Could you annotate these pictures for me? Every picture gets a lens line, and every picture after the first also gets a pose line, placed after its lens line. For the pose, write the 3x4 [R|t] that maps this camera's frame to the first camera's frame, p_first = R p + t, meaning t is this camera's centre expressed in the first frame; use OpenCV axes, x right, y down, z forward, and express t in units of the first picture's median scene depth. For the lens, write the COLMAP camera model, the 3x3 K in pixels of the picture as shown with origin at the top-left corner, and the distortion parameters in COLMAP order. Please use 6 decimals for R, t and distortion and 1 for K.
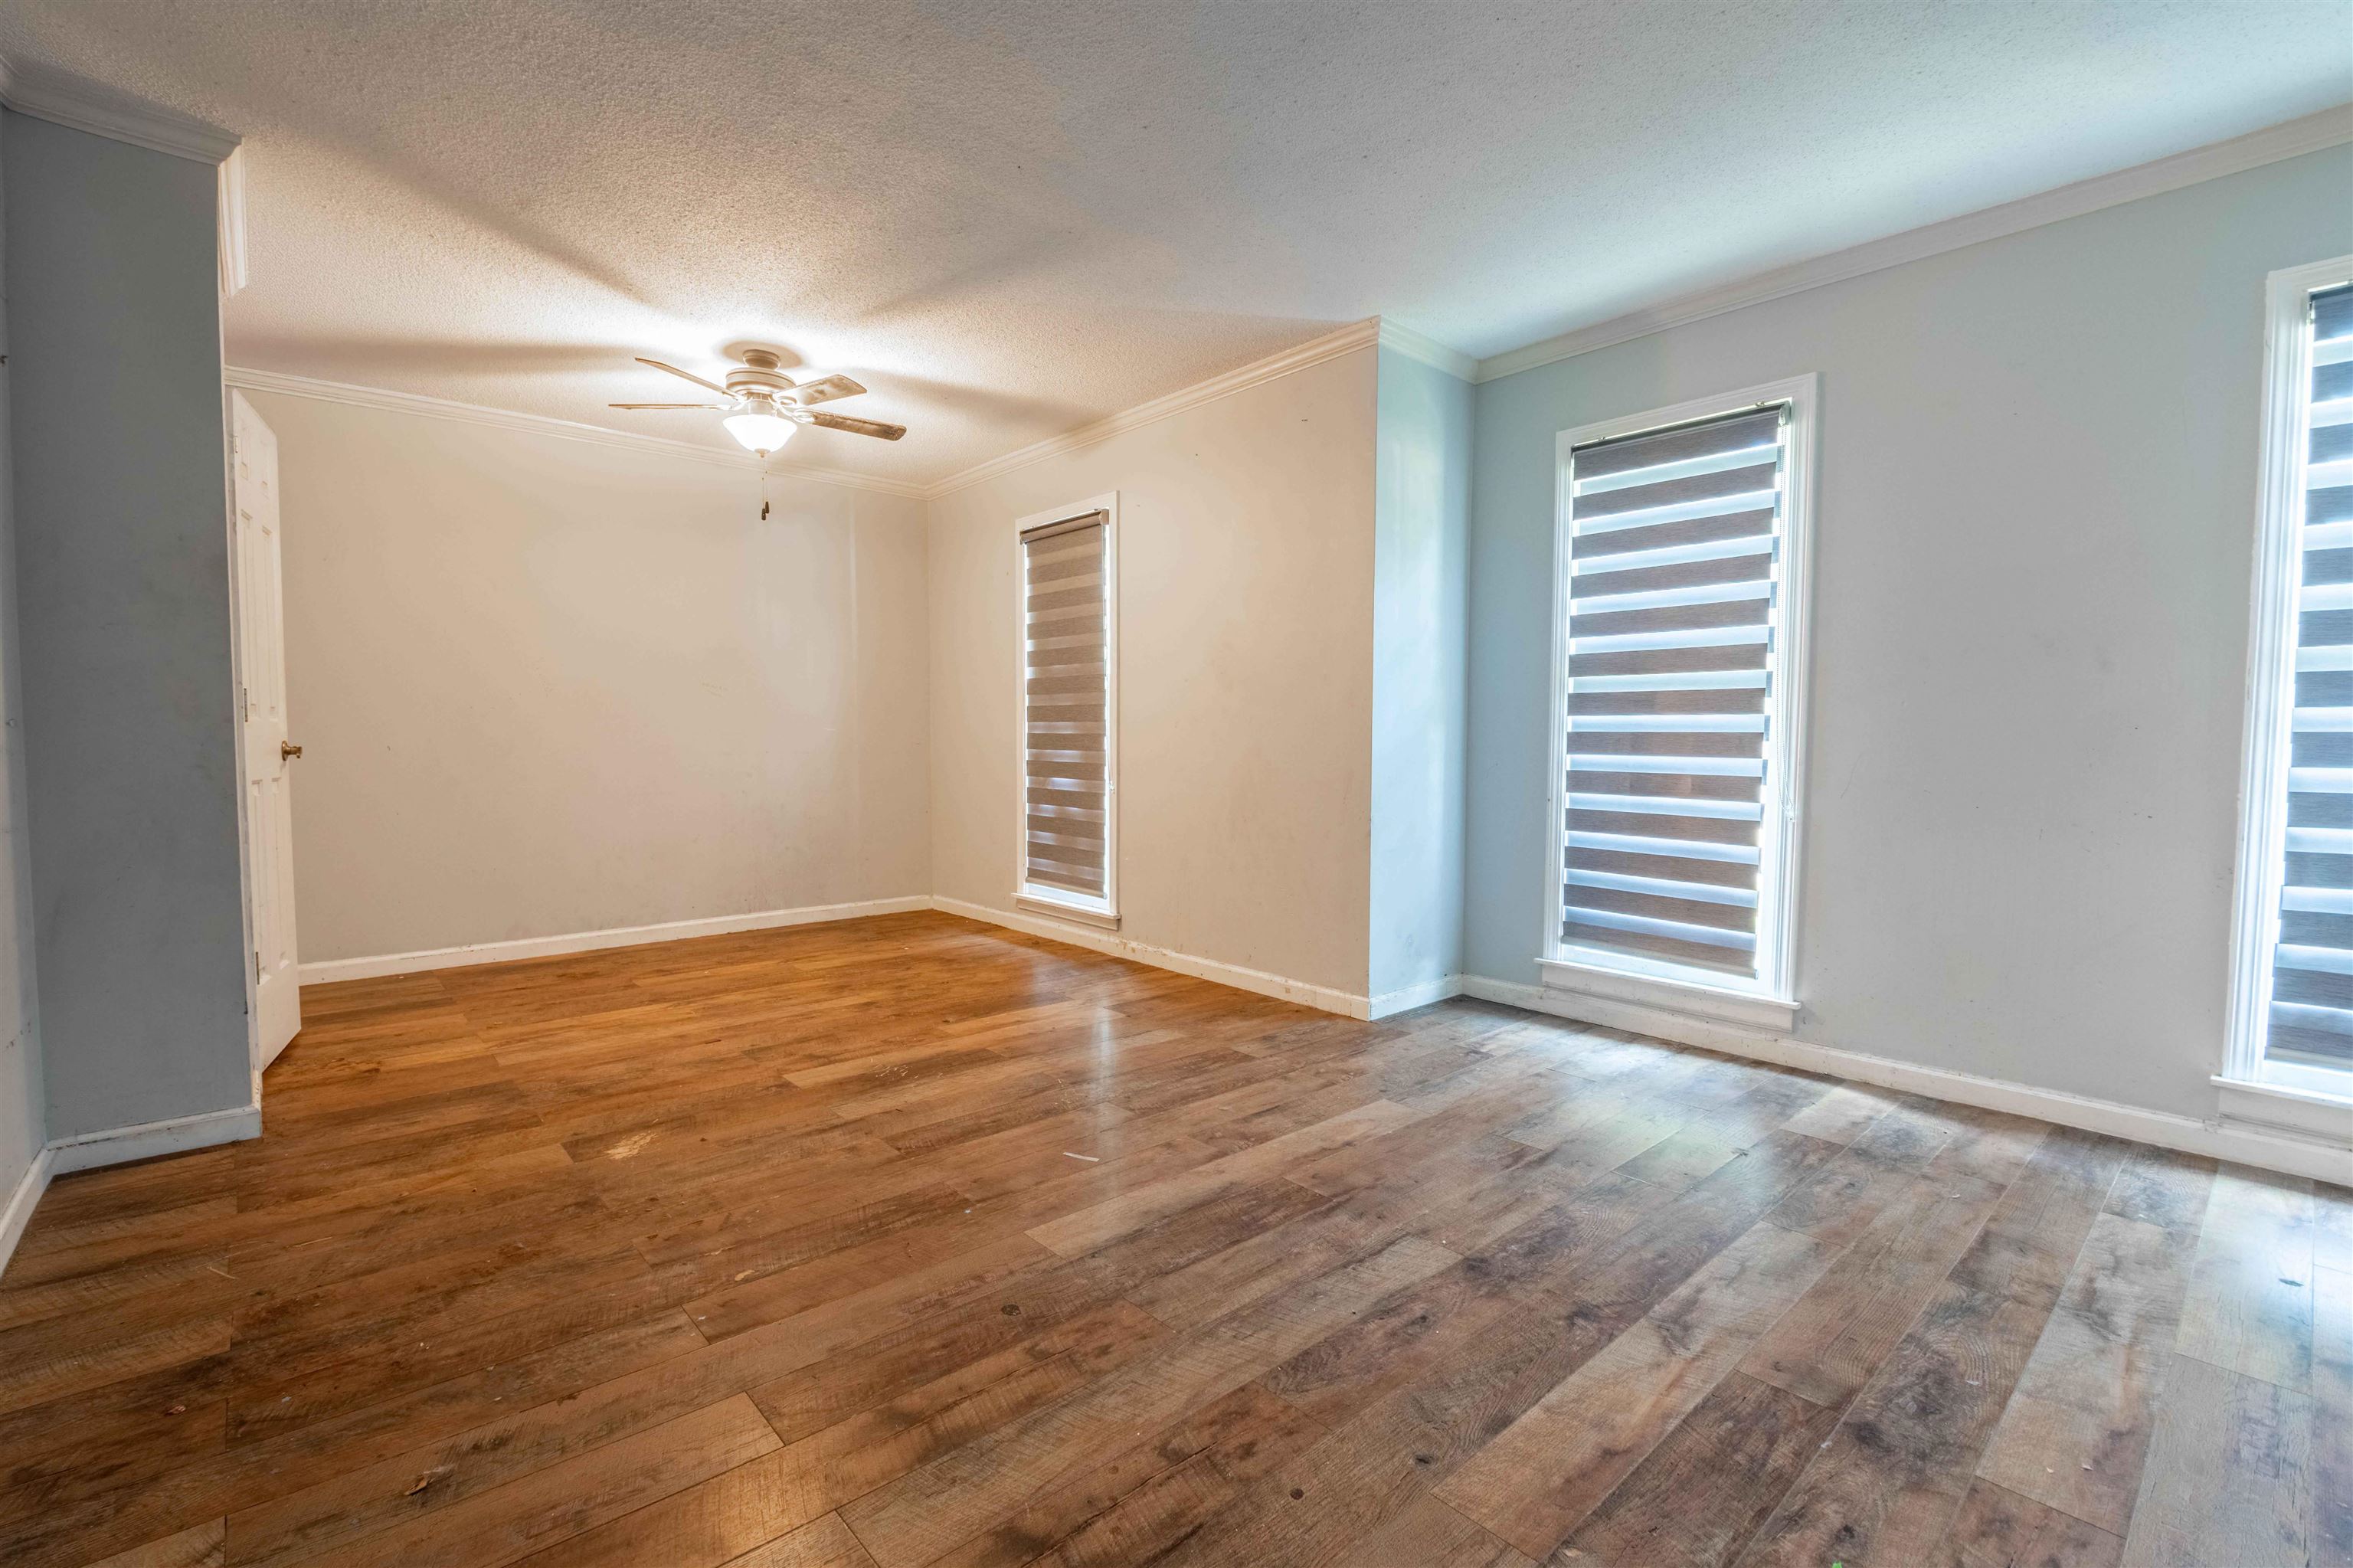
lens RADIAL K [[1023.5, 0, 1164.5], [0, 1023.5, 797.1], [0, 0, 1]] dist [0.000803, -0.009212]
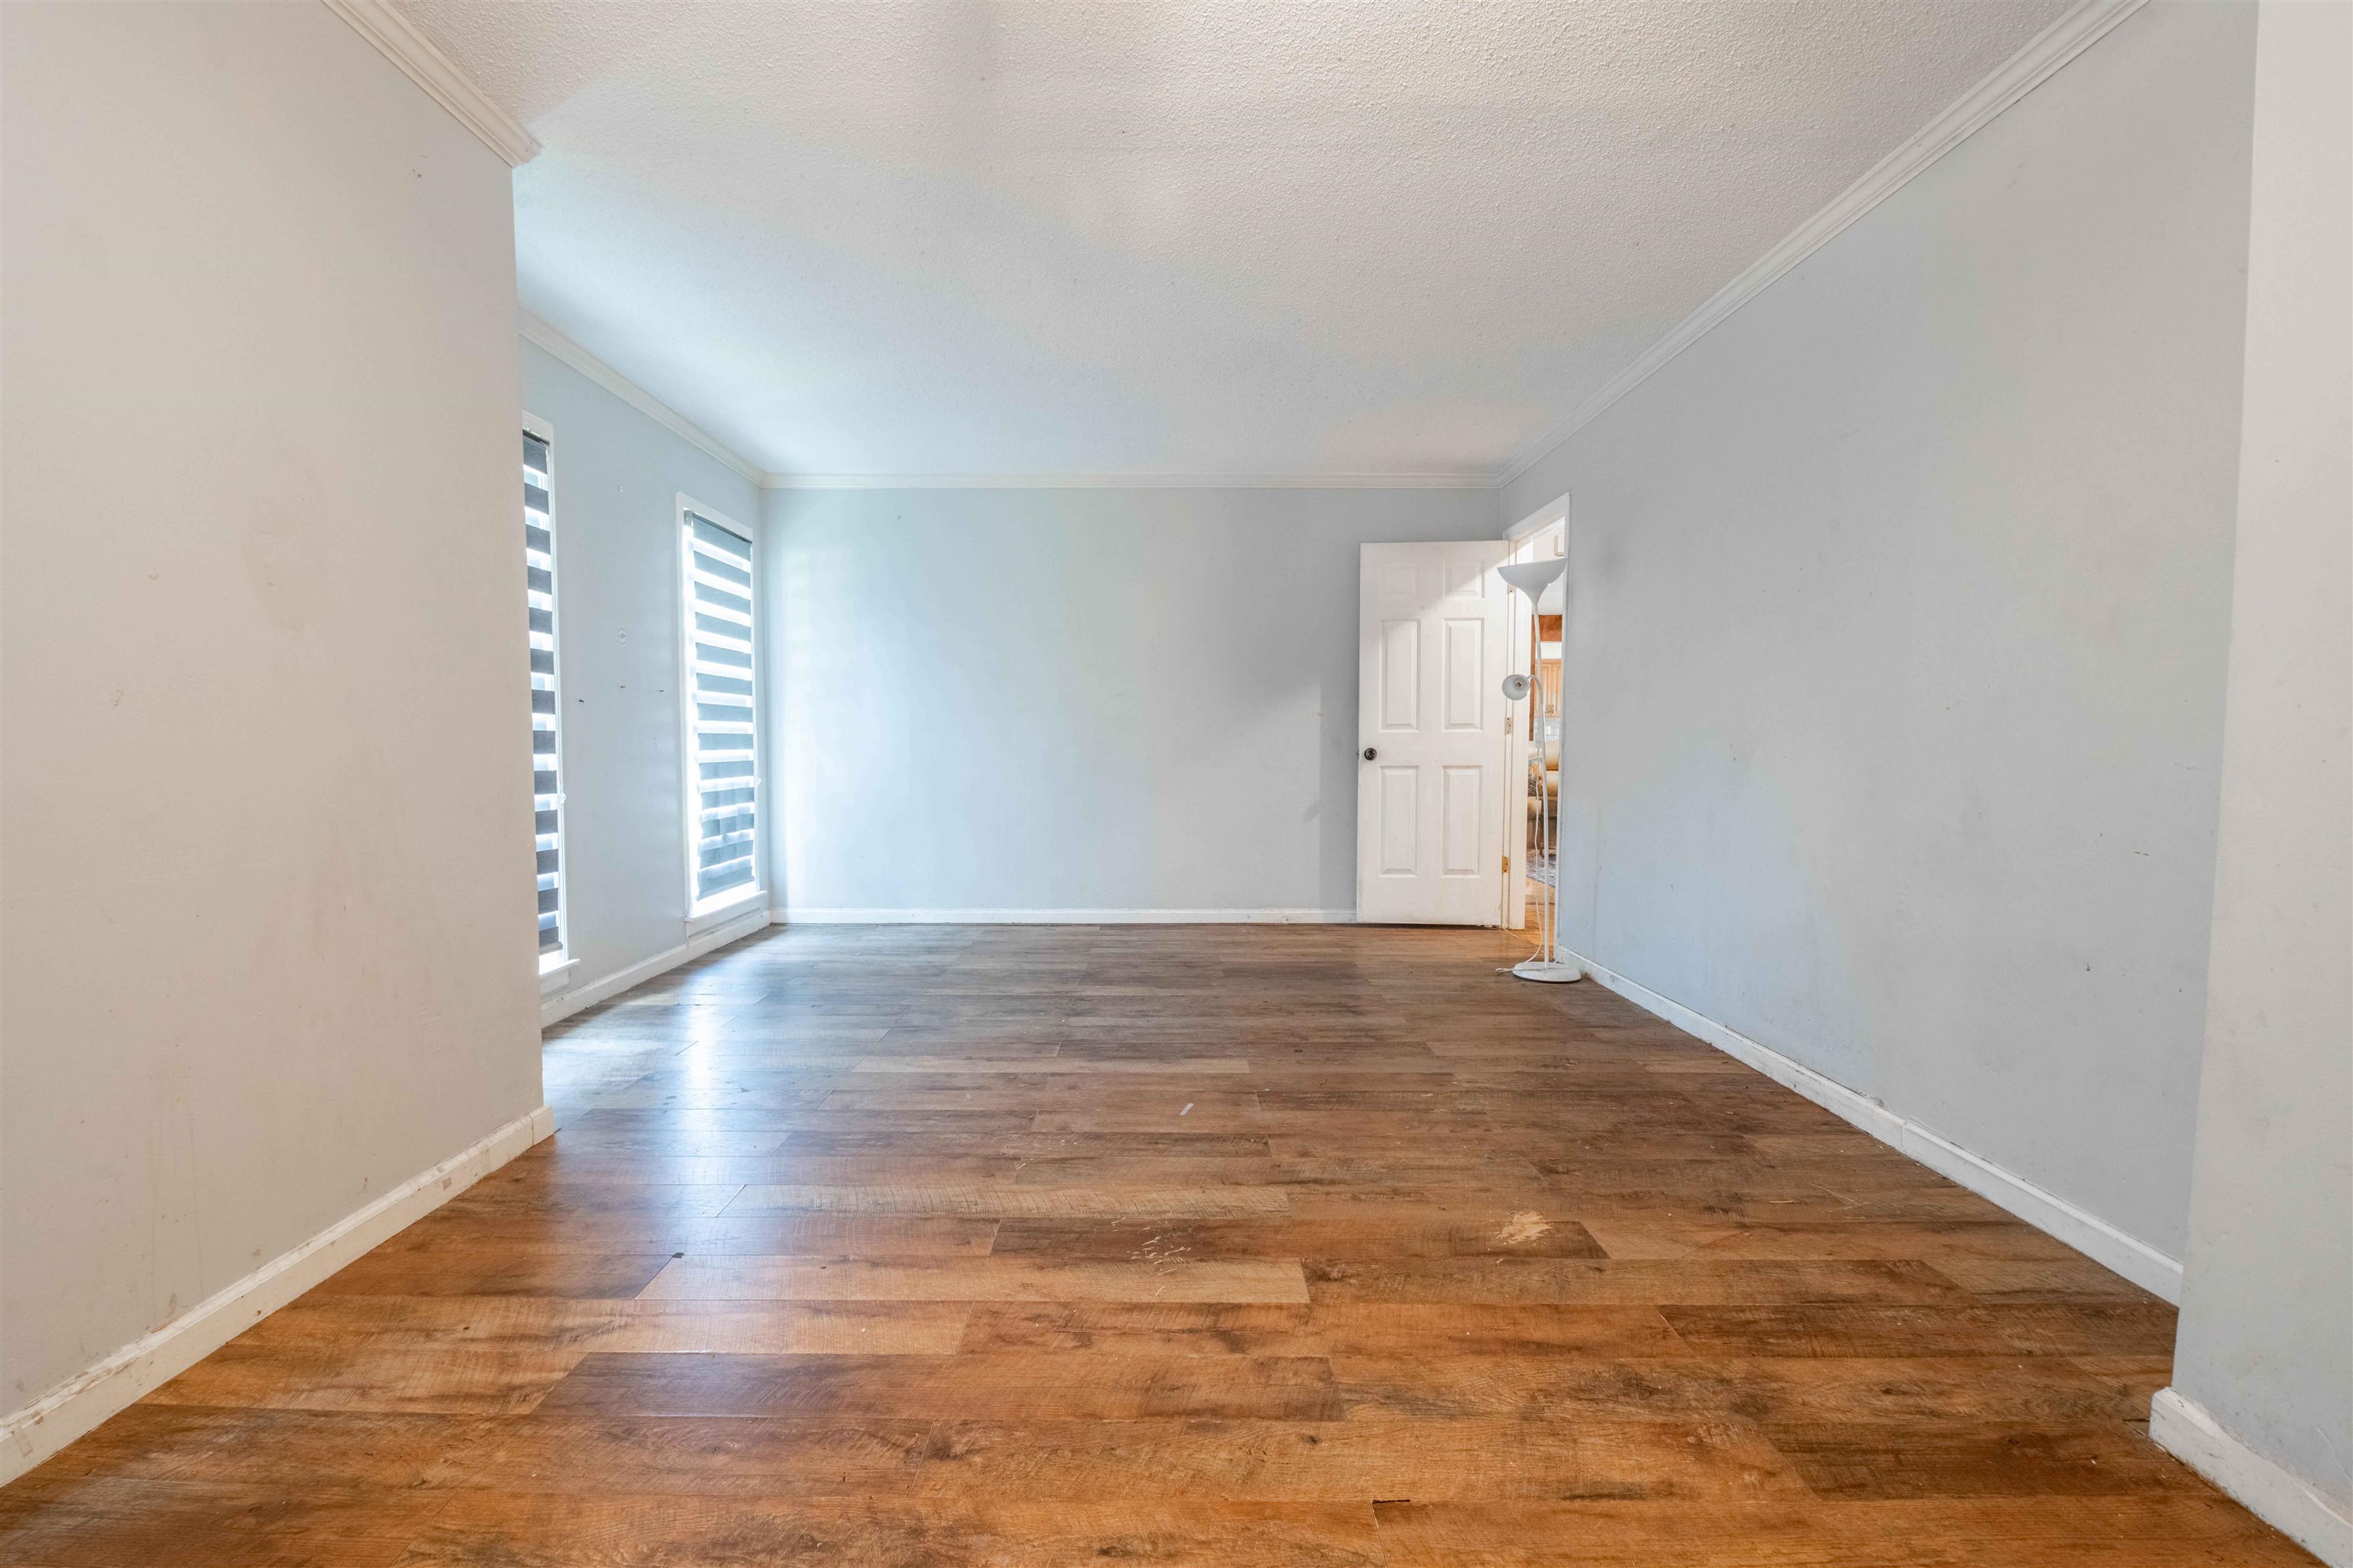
lens RADIAL K [[1023.5, 0, 1164.5], [0, 1023.5, 797.1], [0, 0, 1]] dist [0.000803, -0.009212]
pose [[-0.748189, -0.044787, 0.661972, -0.829465], [0.028372, 0.994647, 0.099361, -0.102257], [-0.662879, 0.093122, -0.742913, 1.760269]]
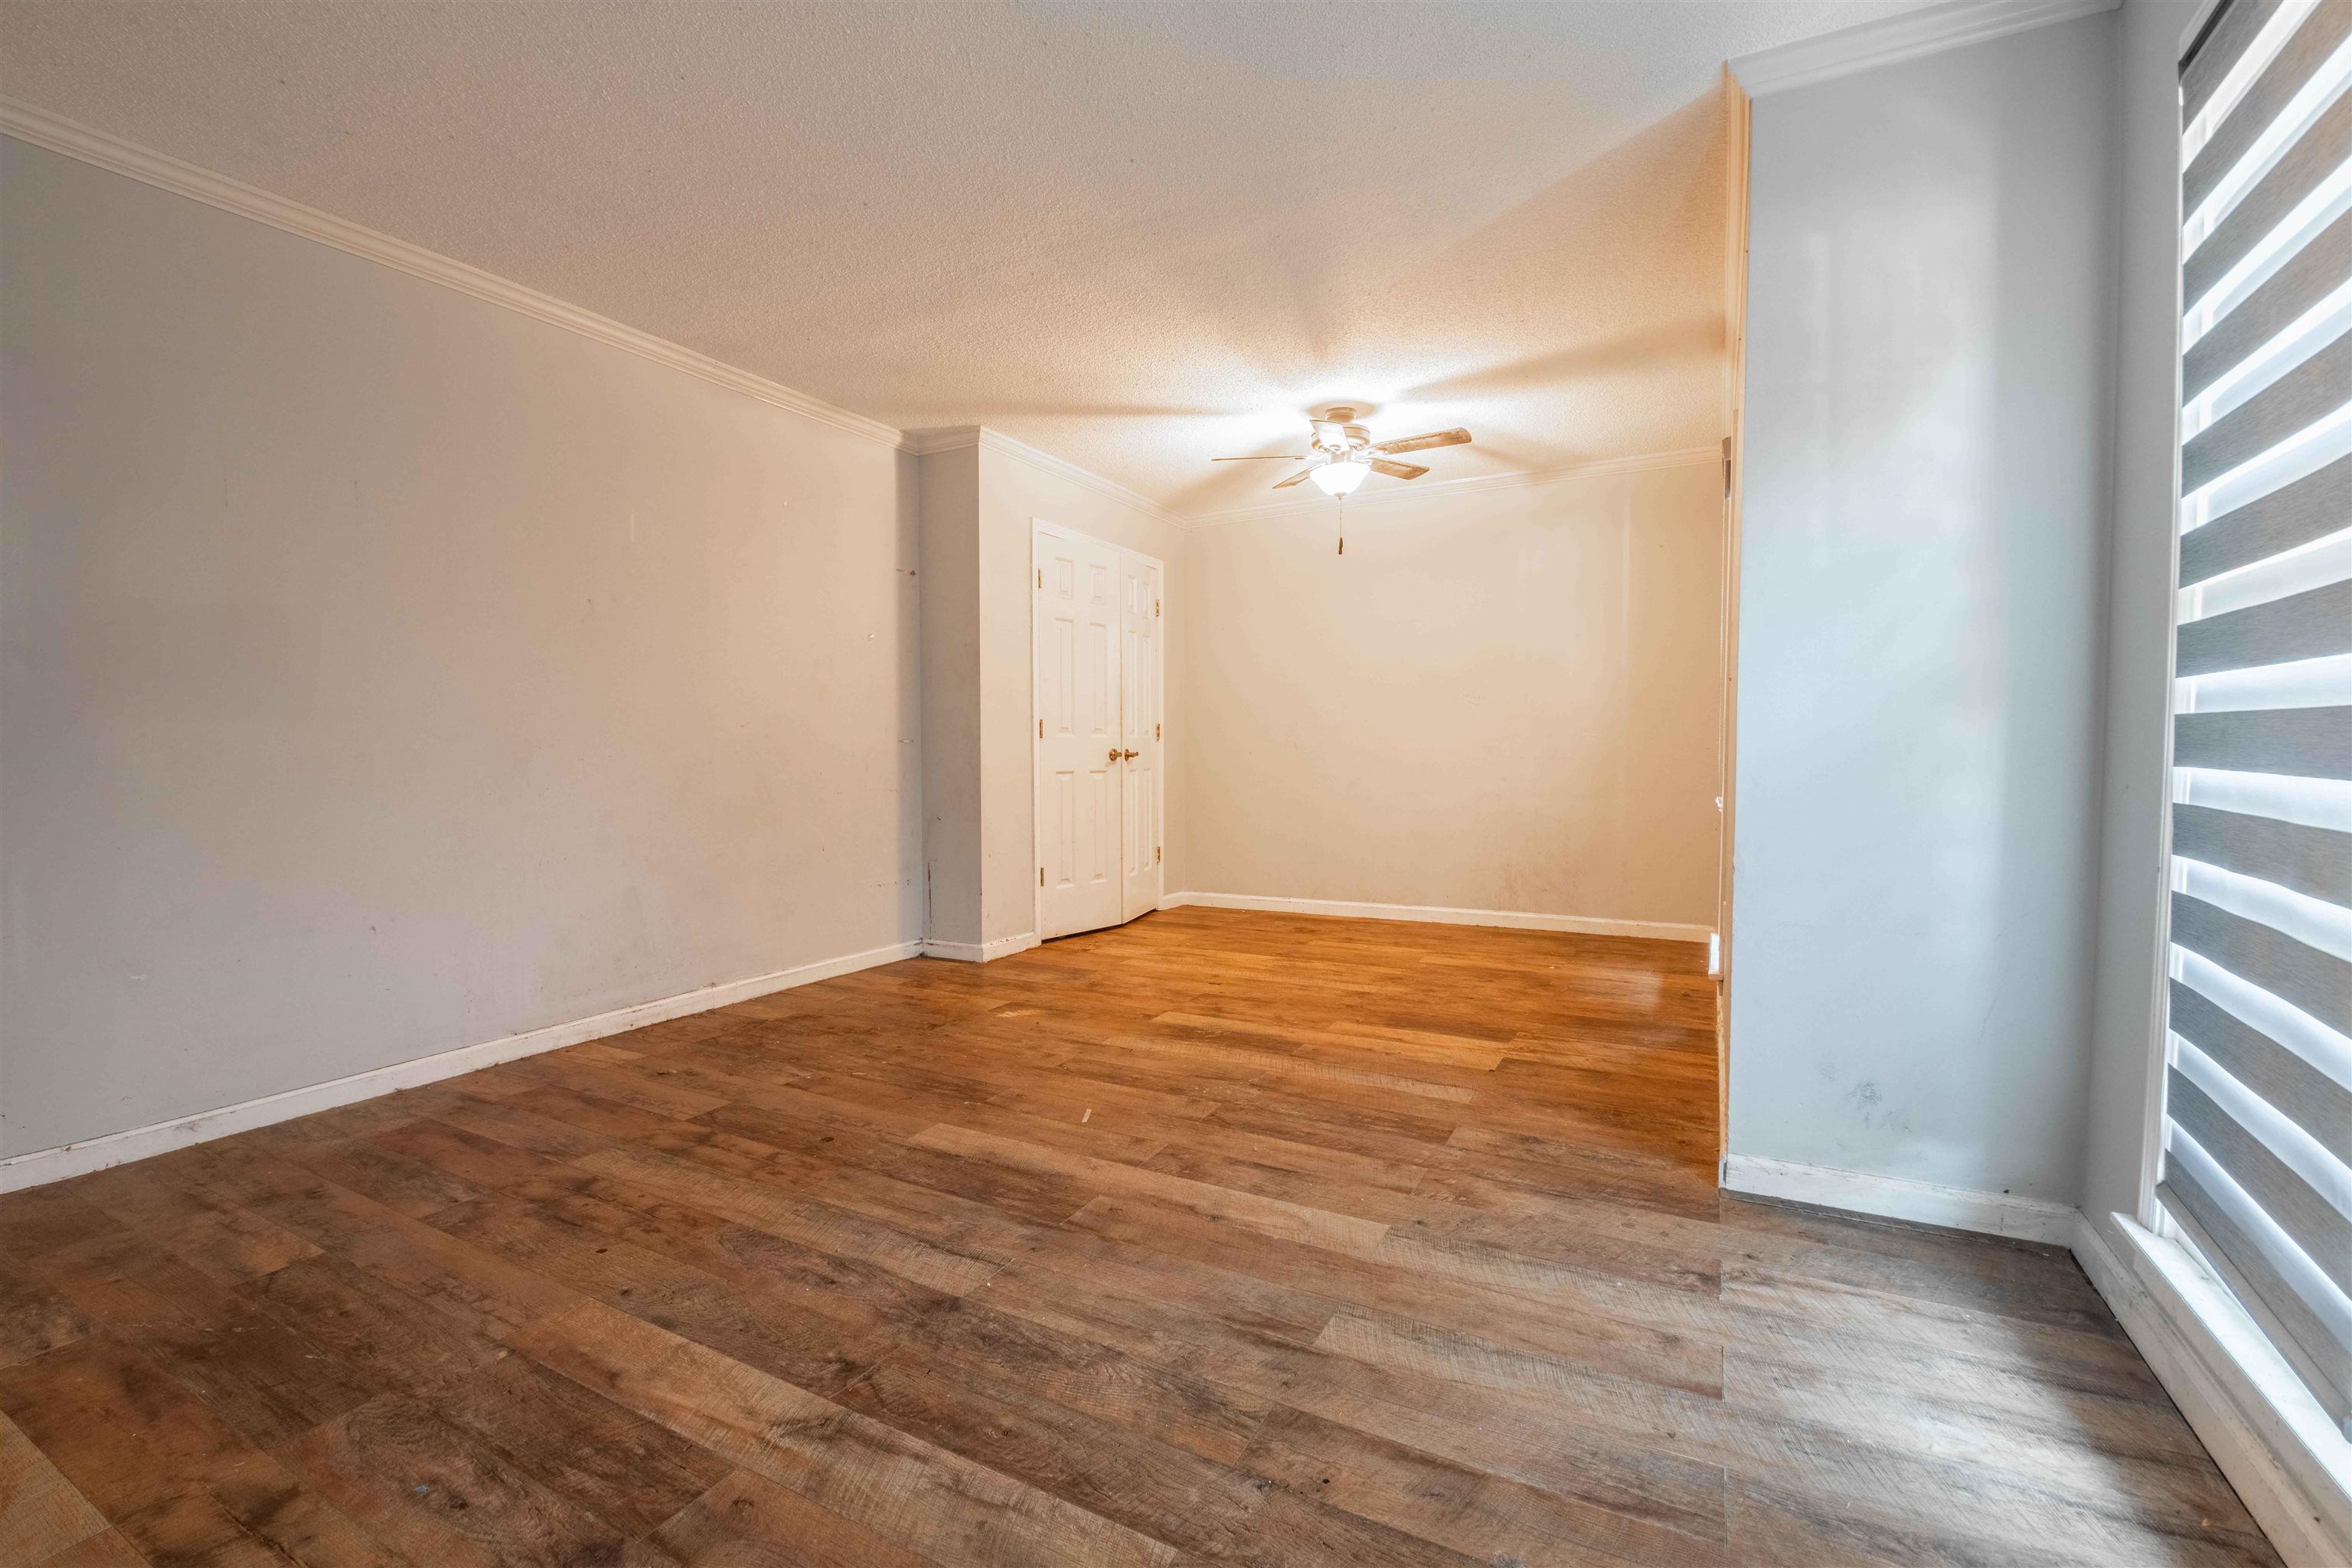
lens RADIAL K [[1023.0, 0, 1164.0], [0, 1023.0, 797.1], [0, 0, 1]] dist [0.000803, -0.009212]
pose [[0.340214, 0.038769, -0.939548, 0.950246], [-0.045914, 0.998643, 0.024582, -0.026551], [0.939226, 0.034775, 0.341533, 0.662726]]
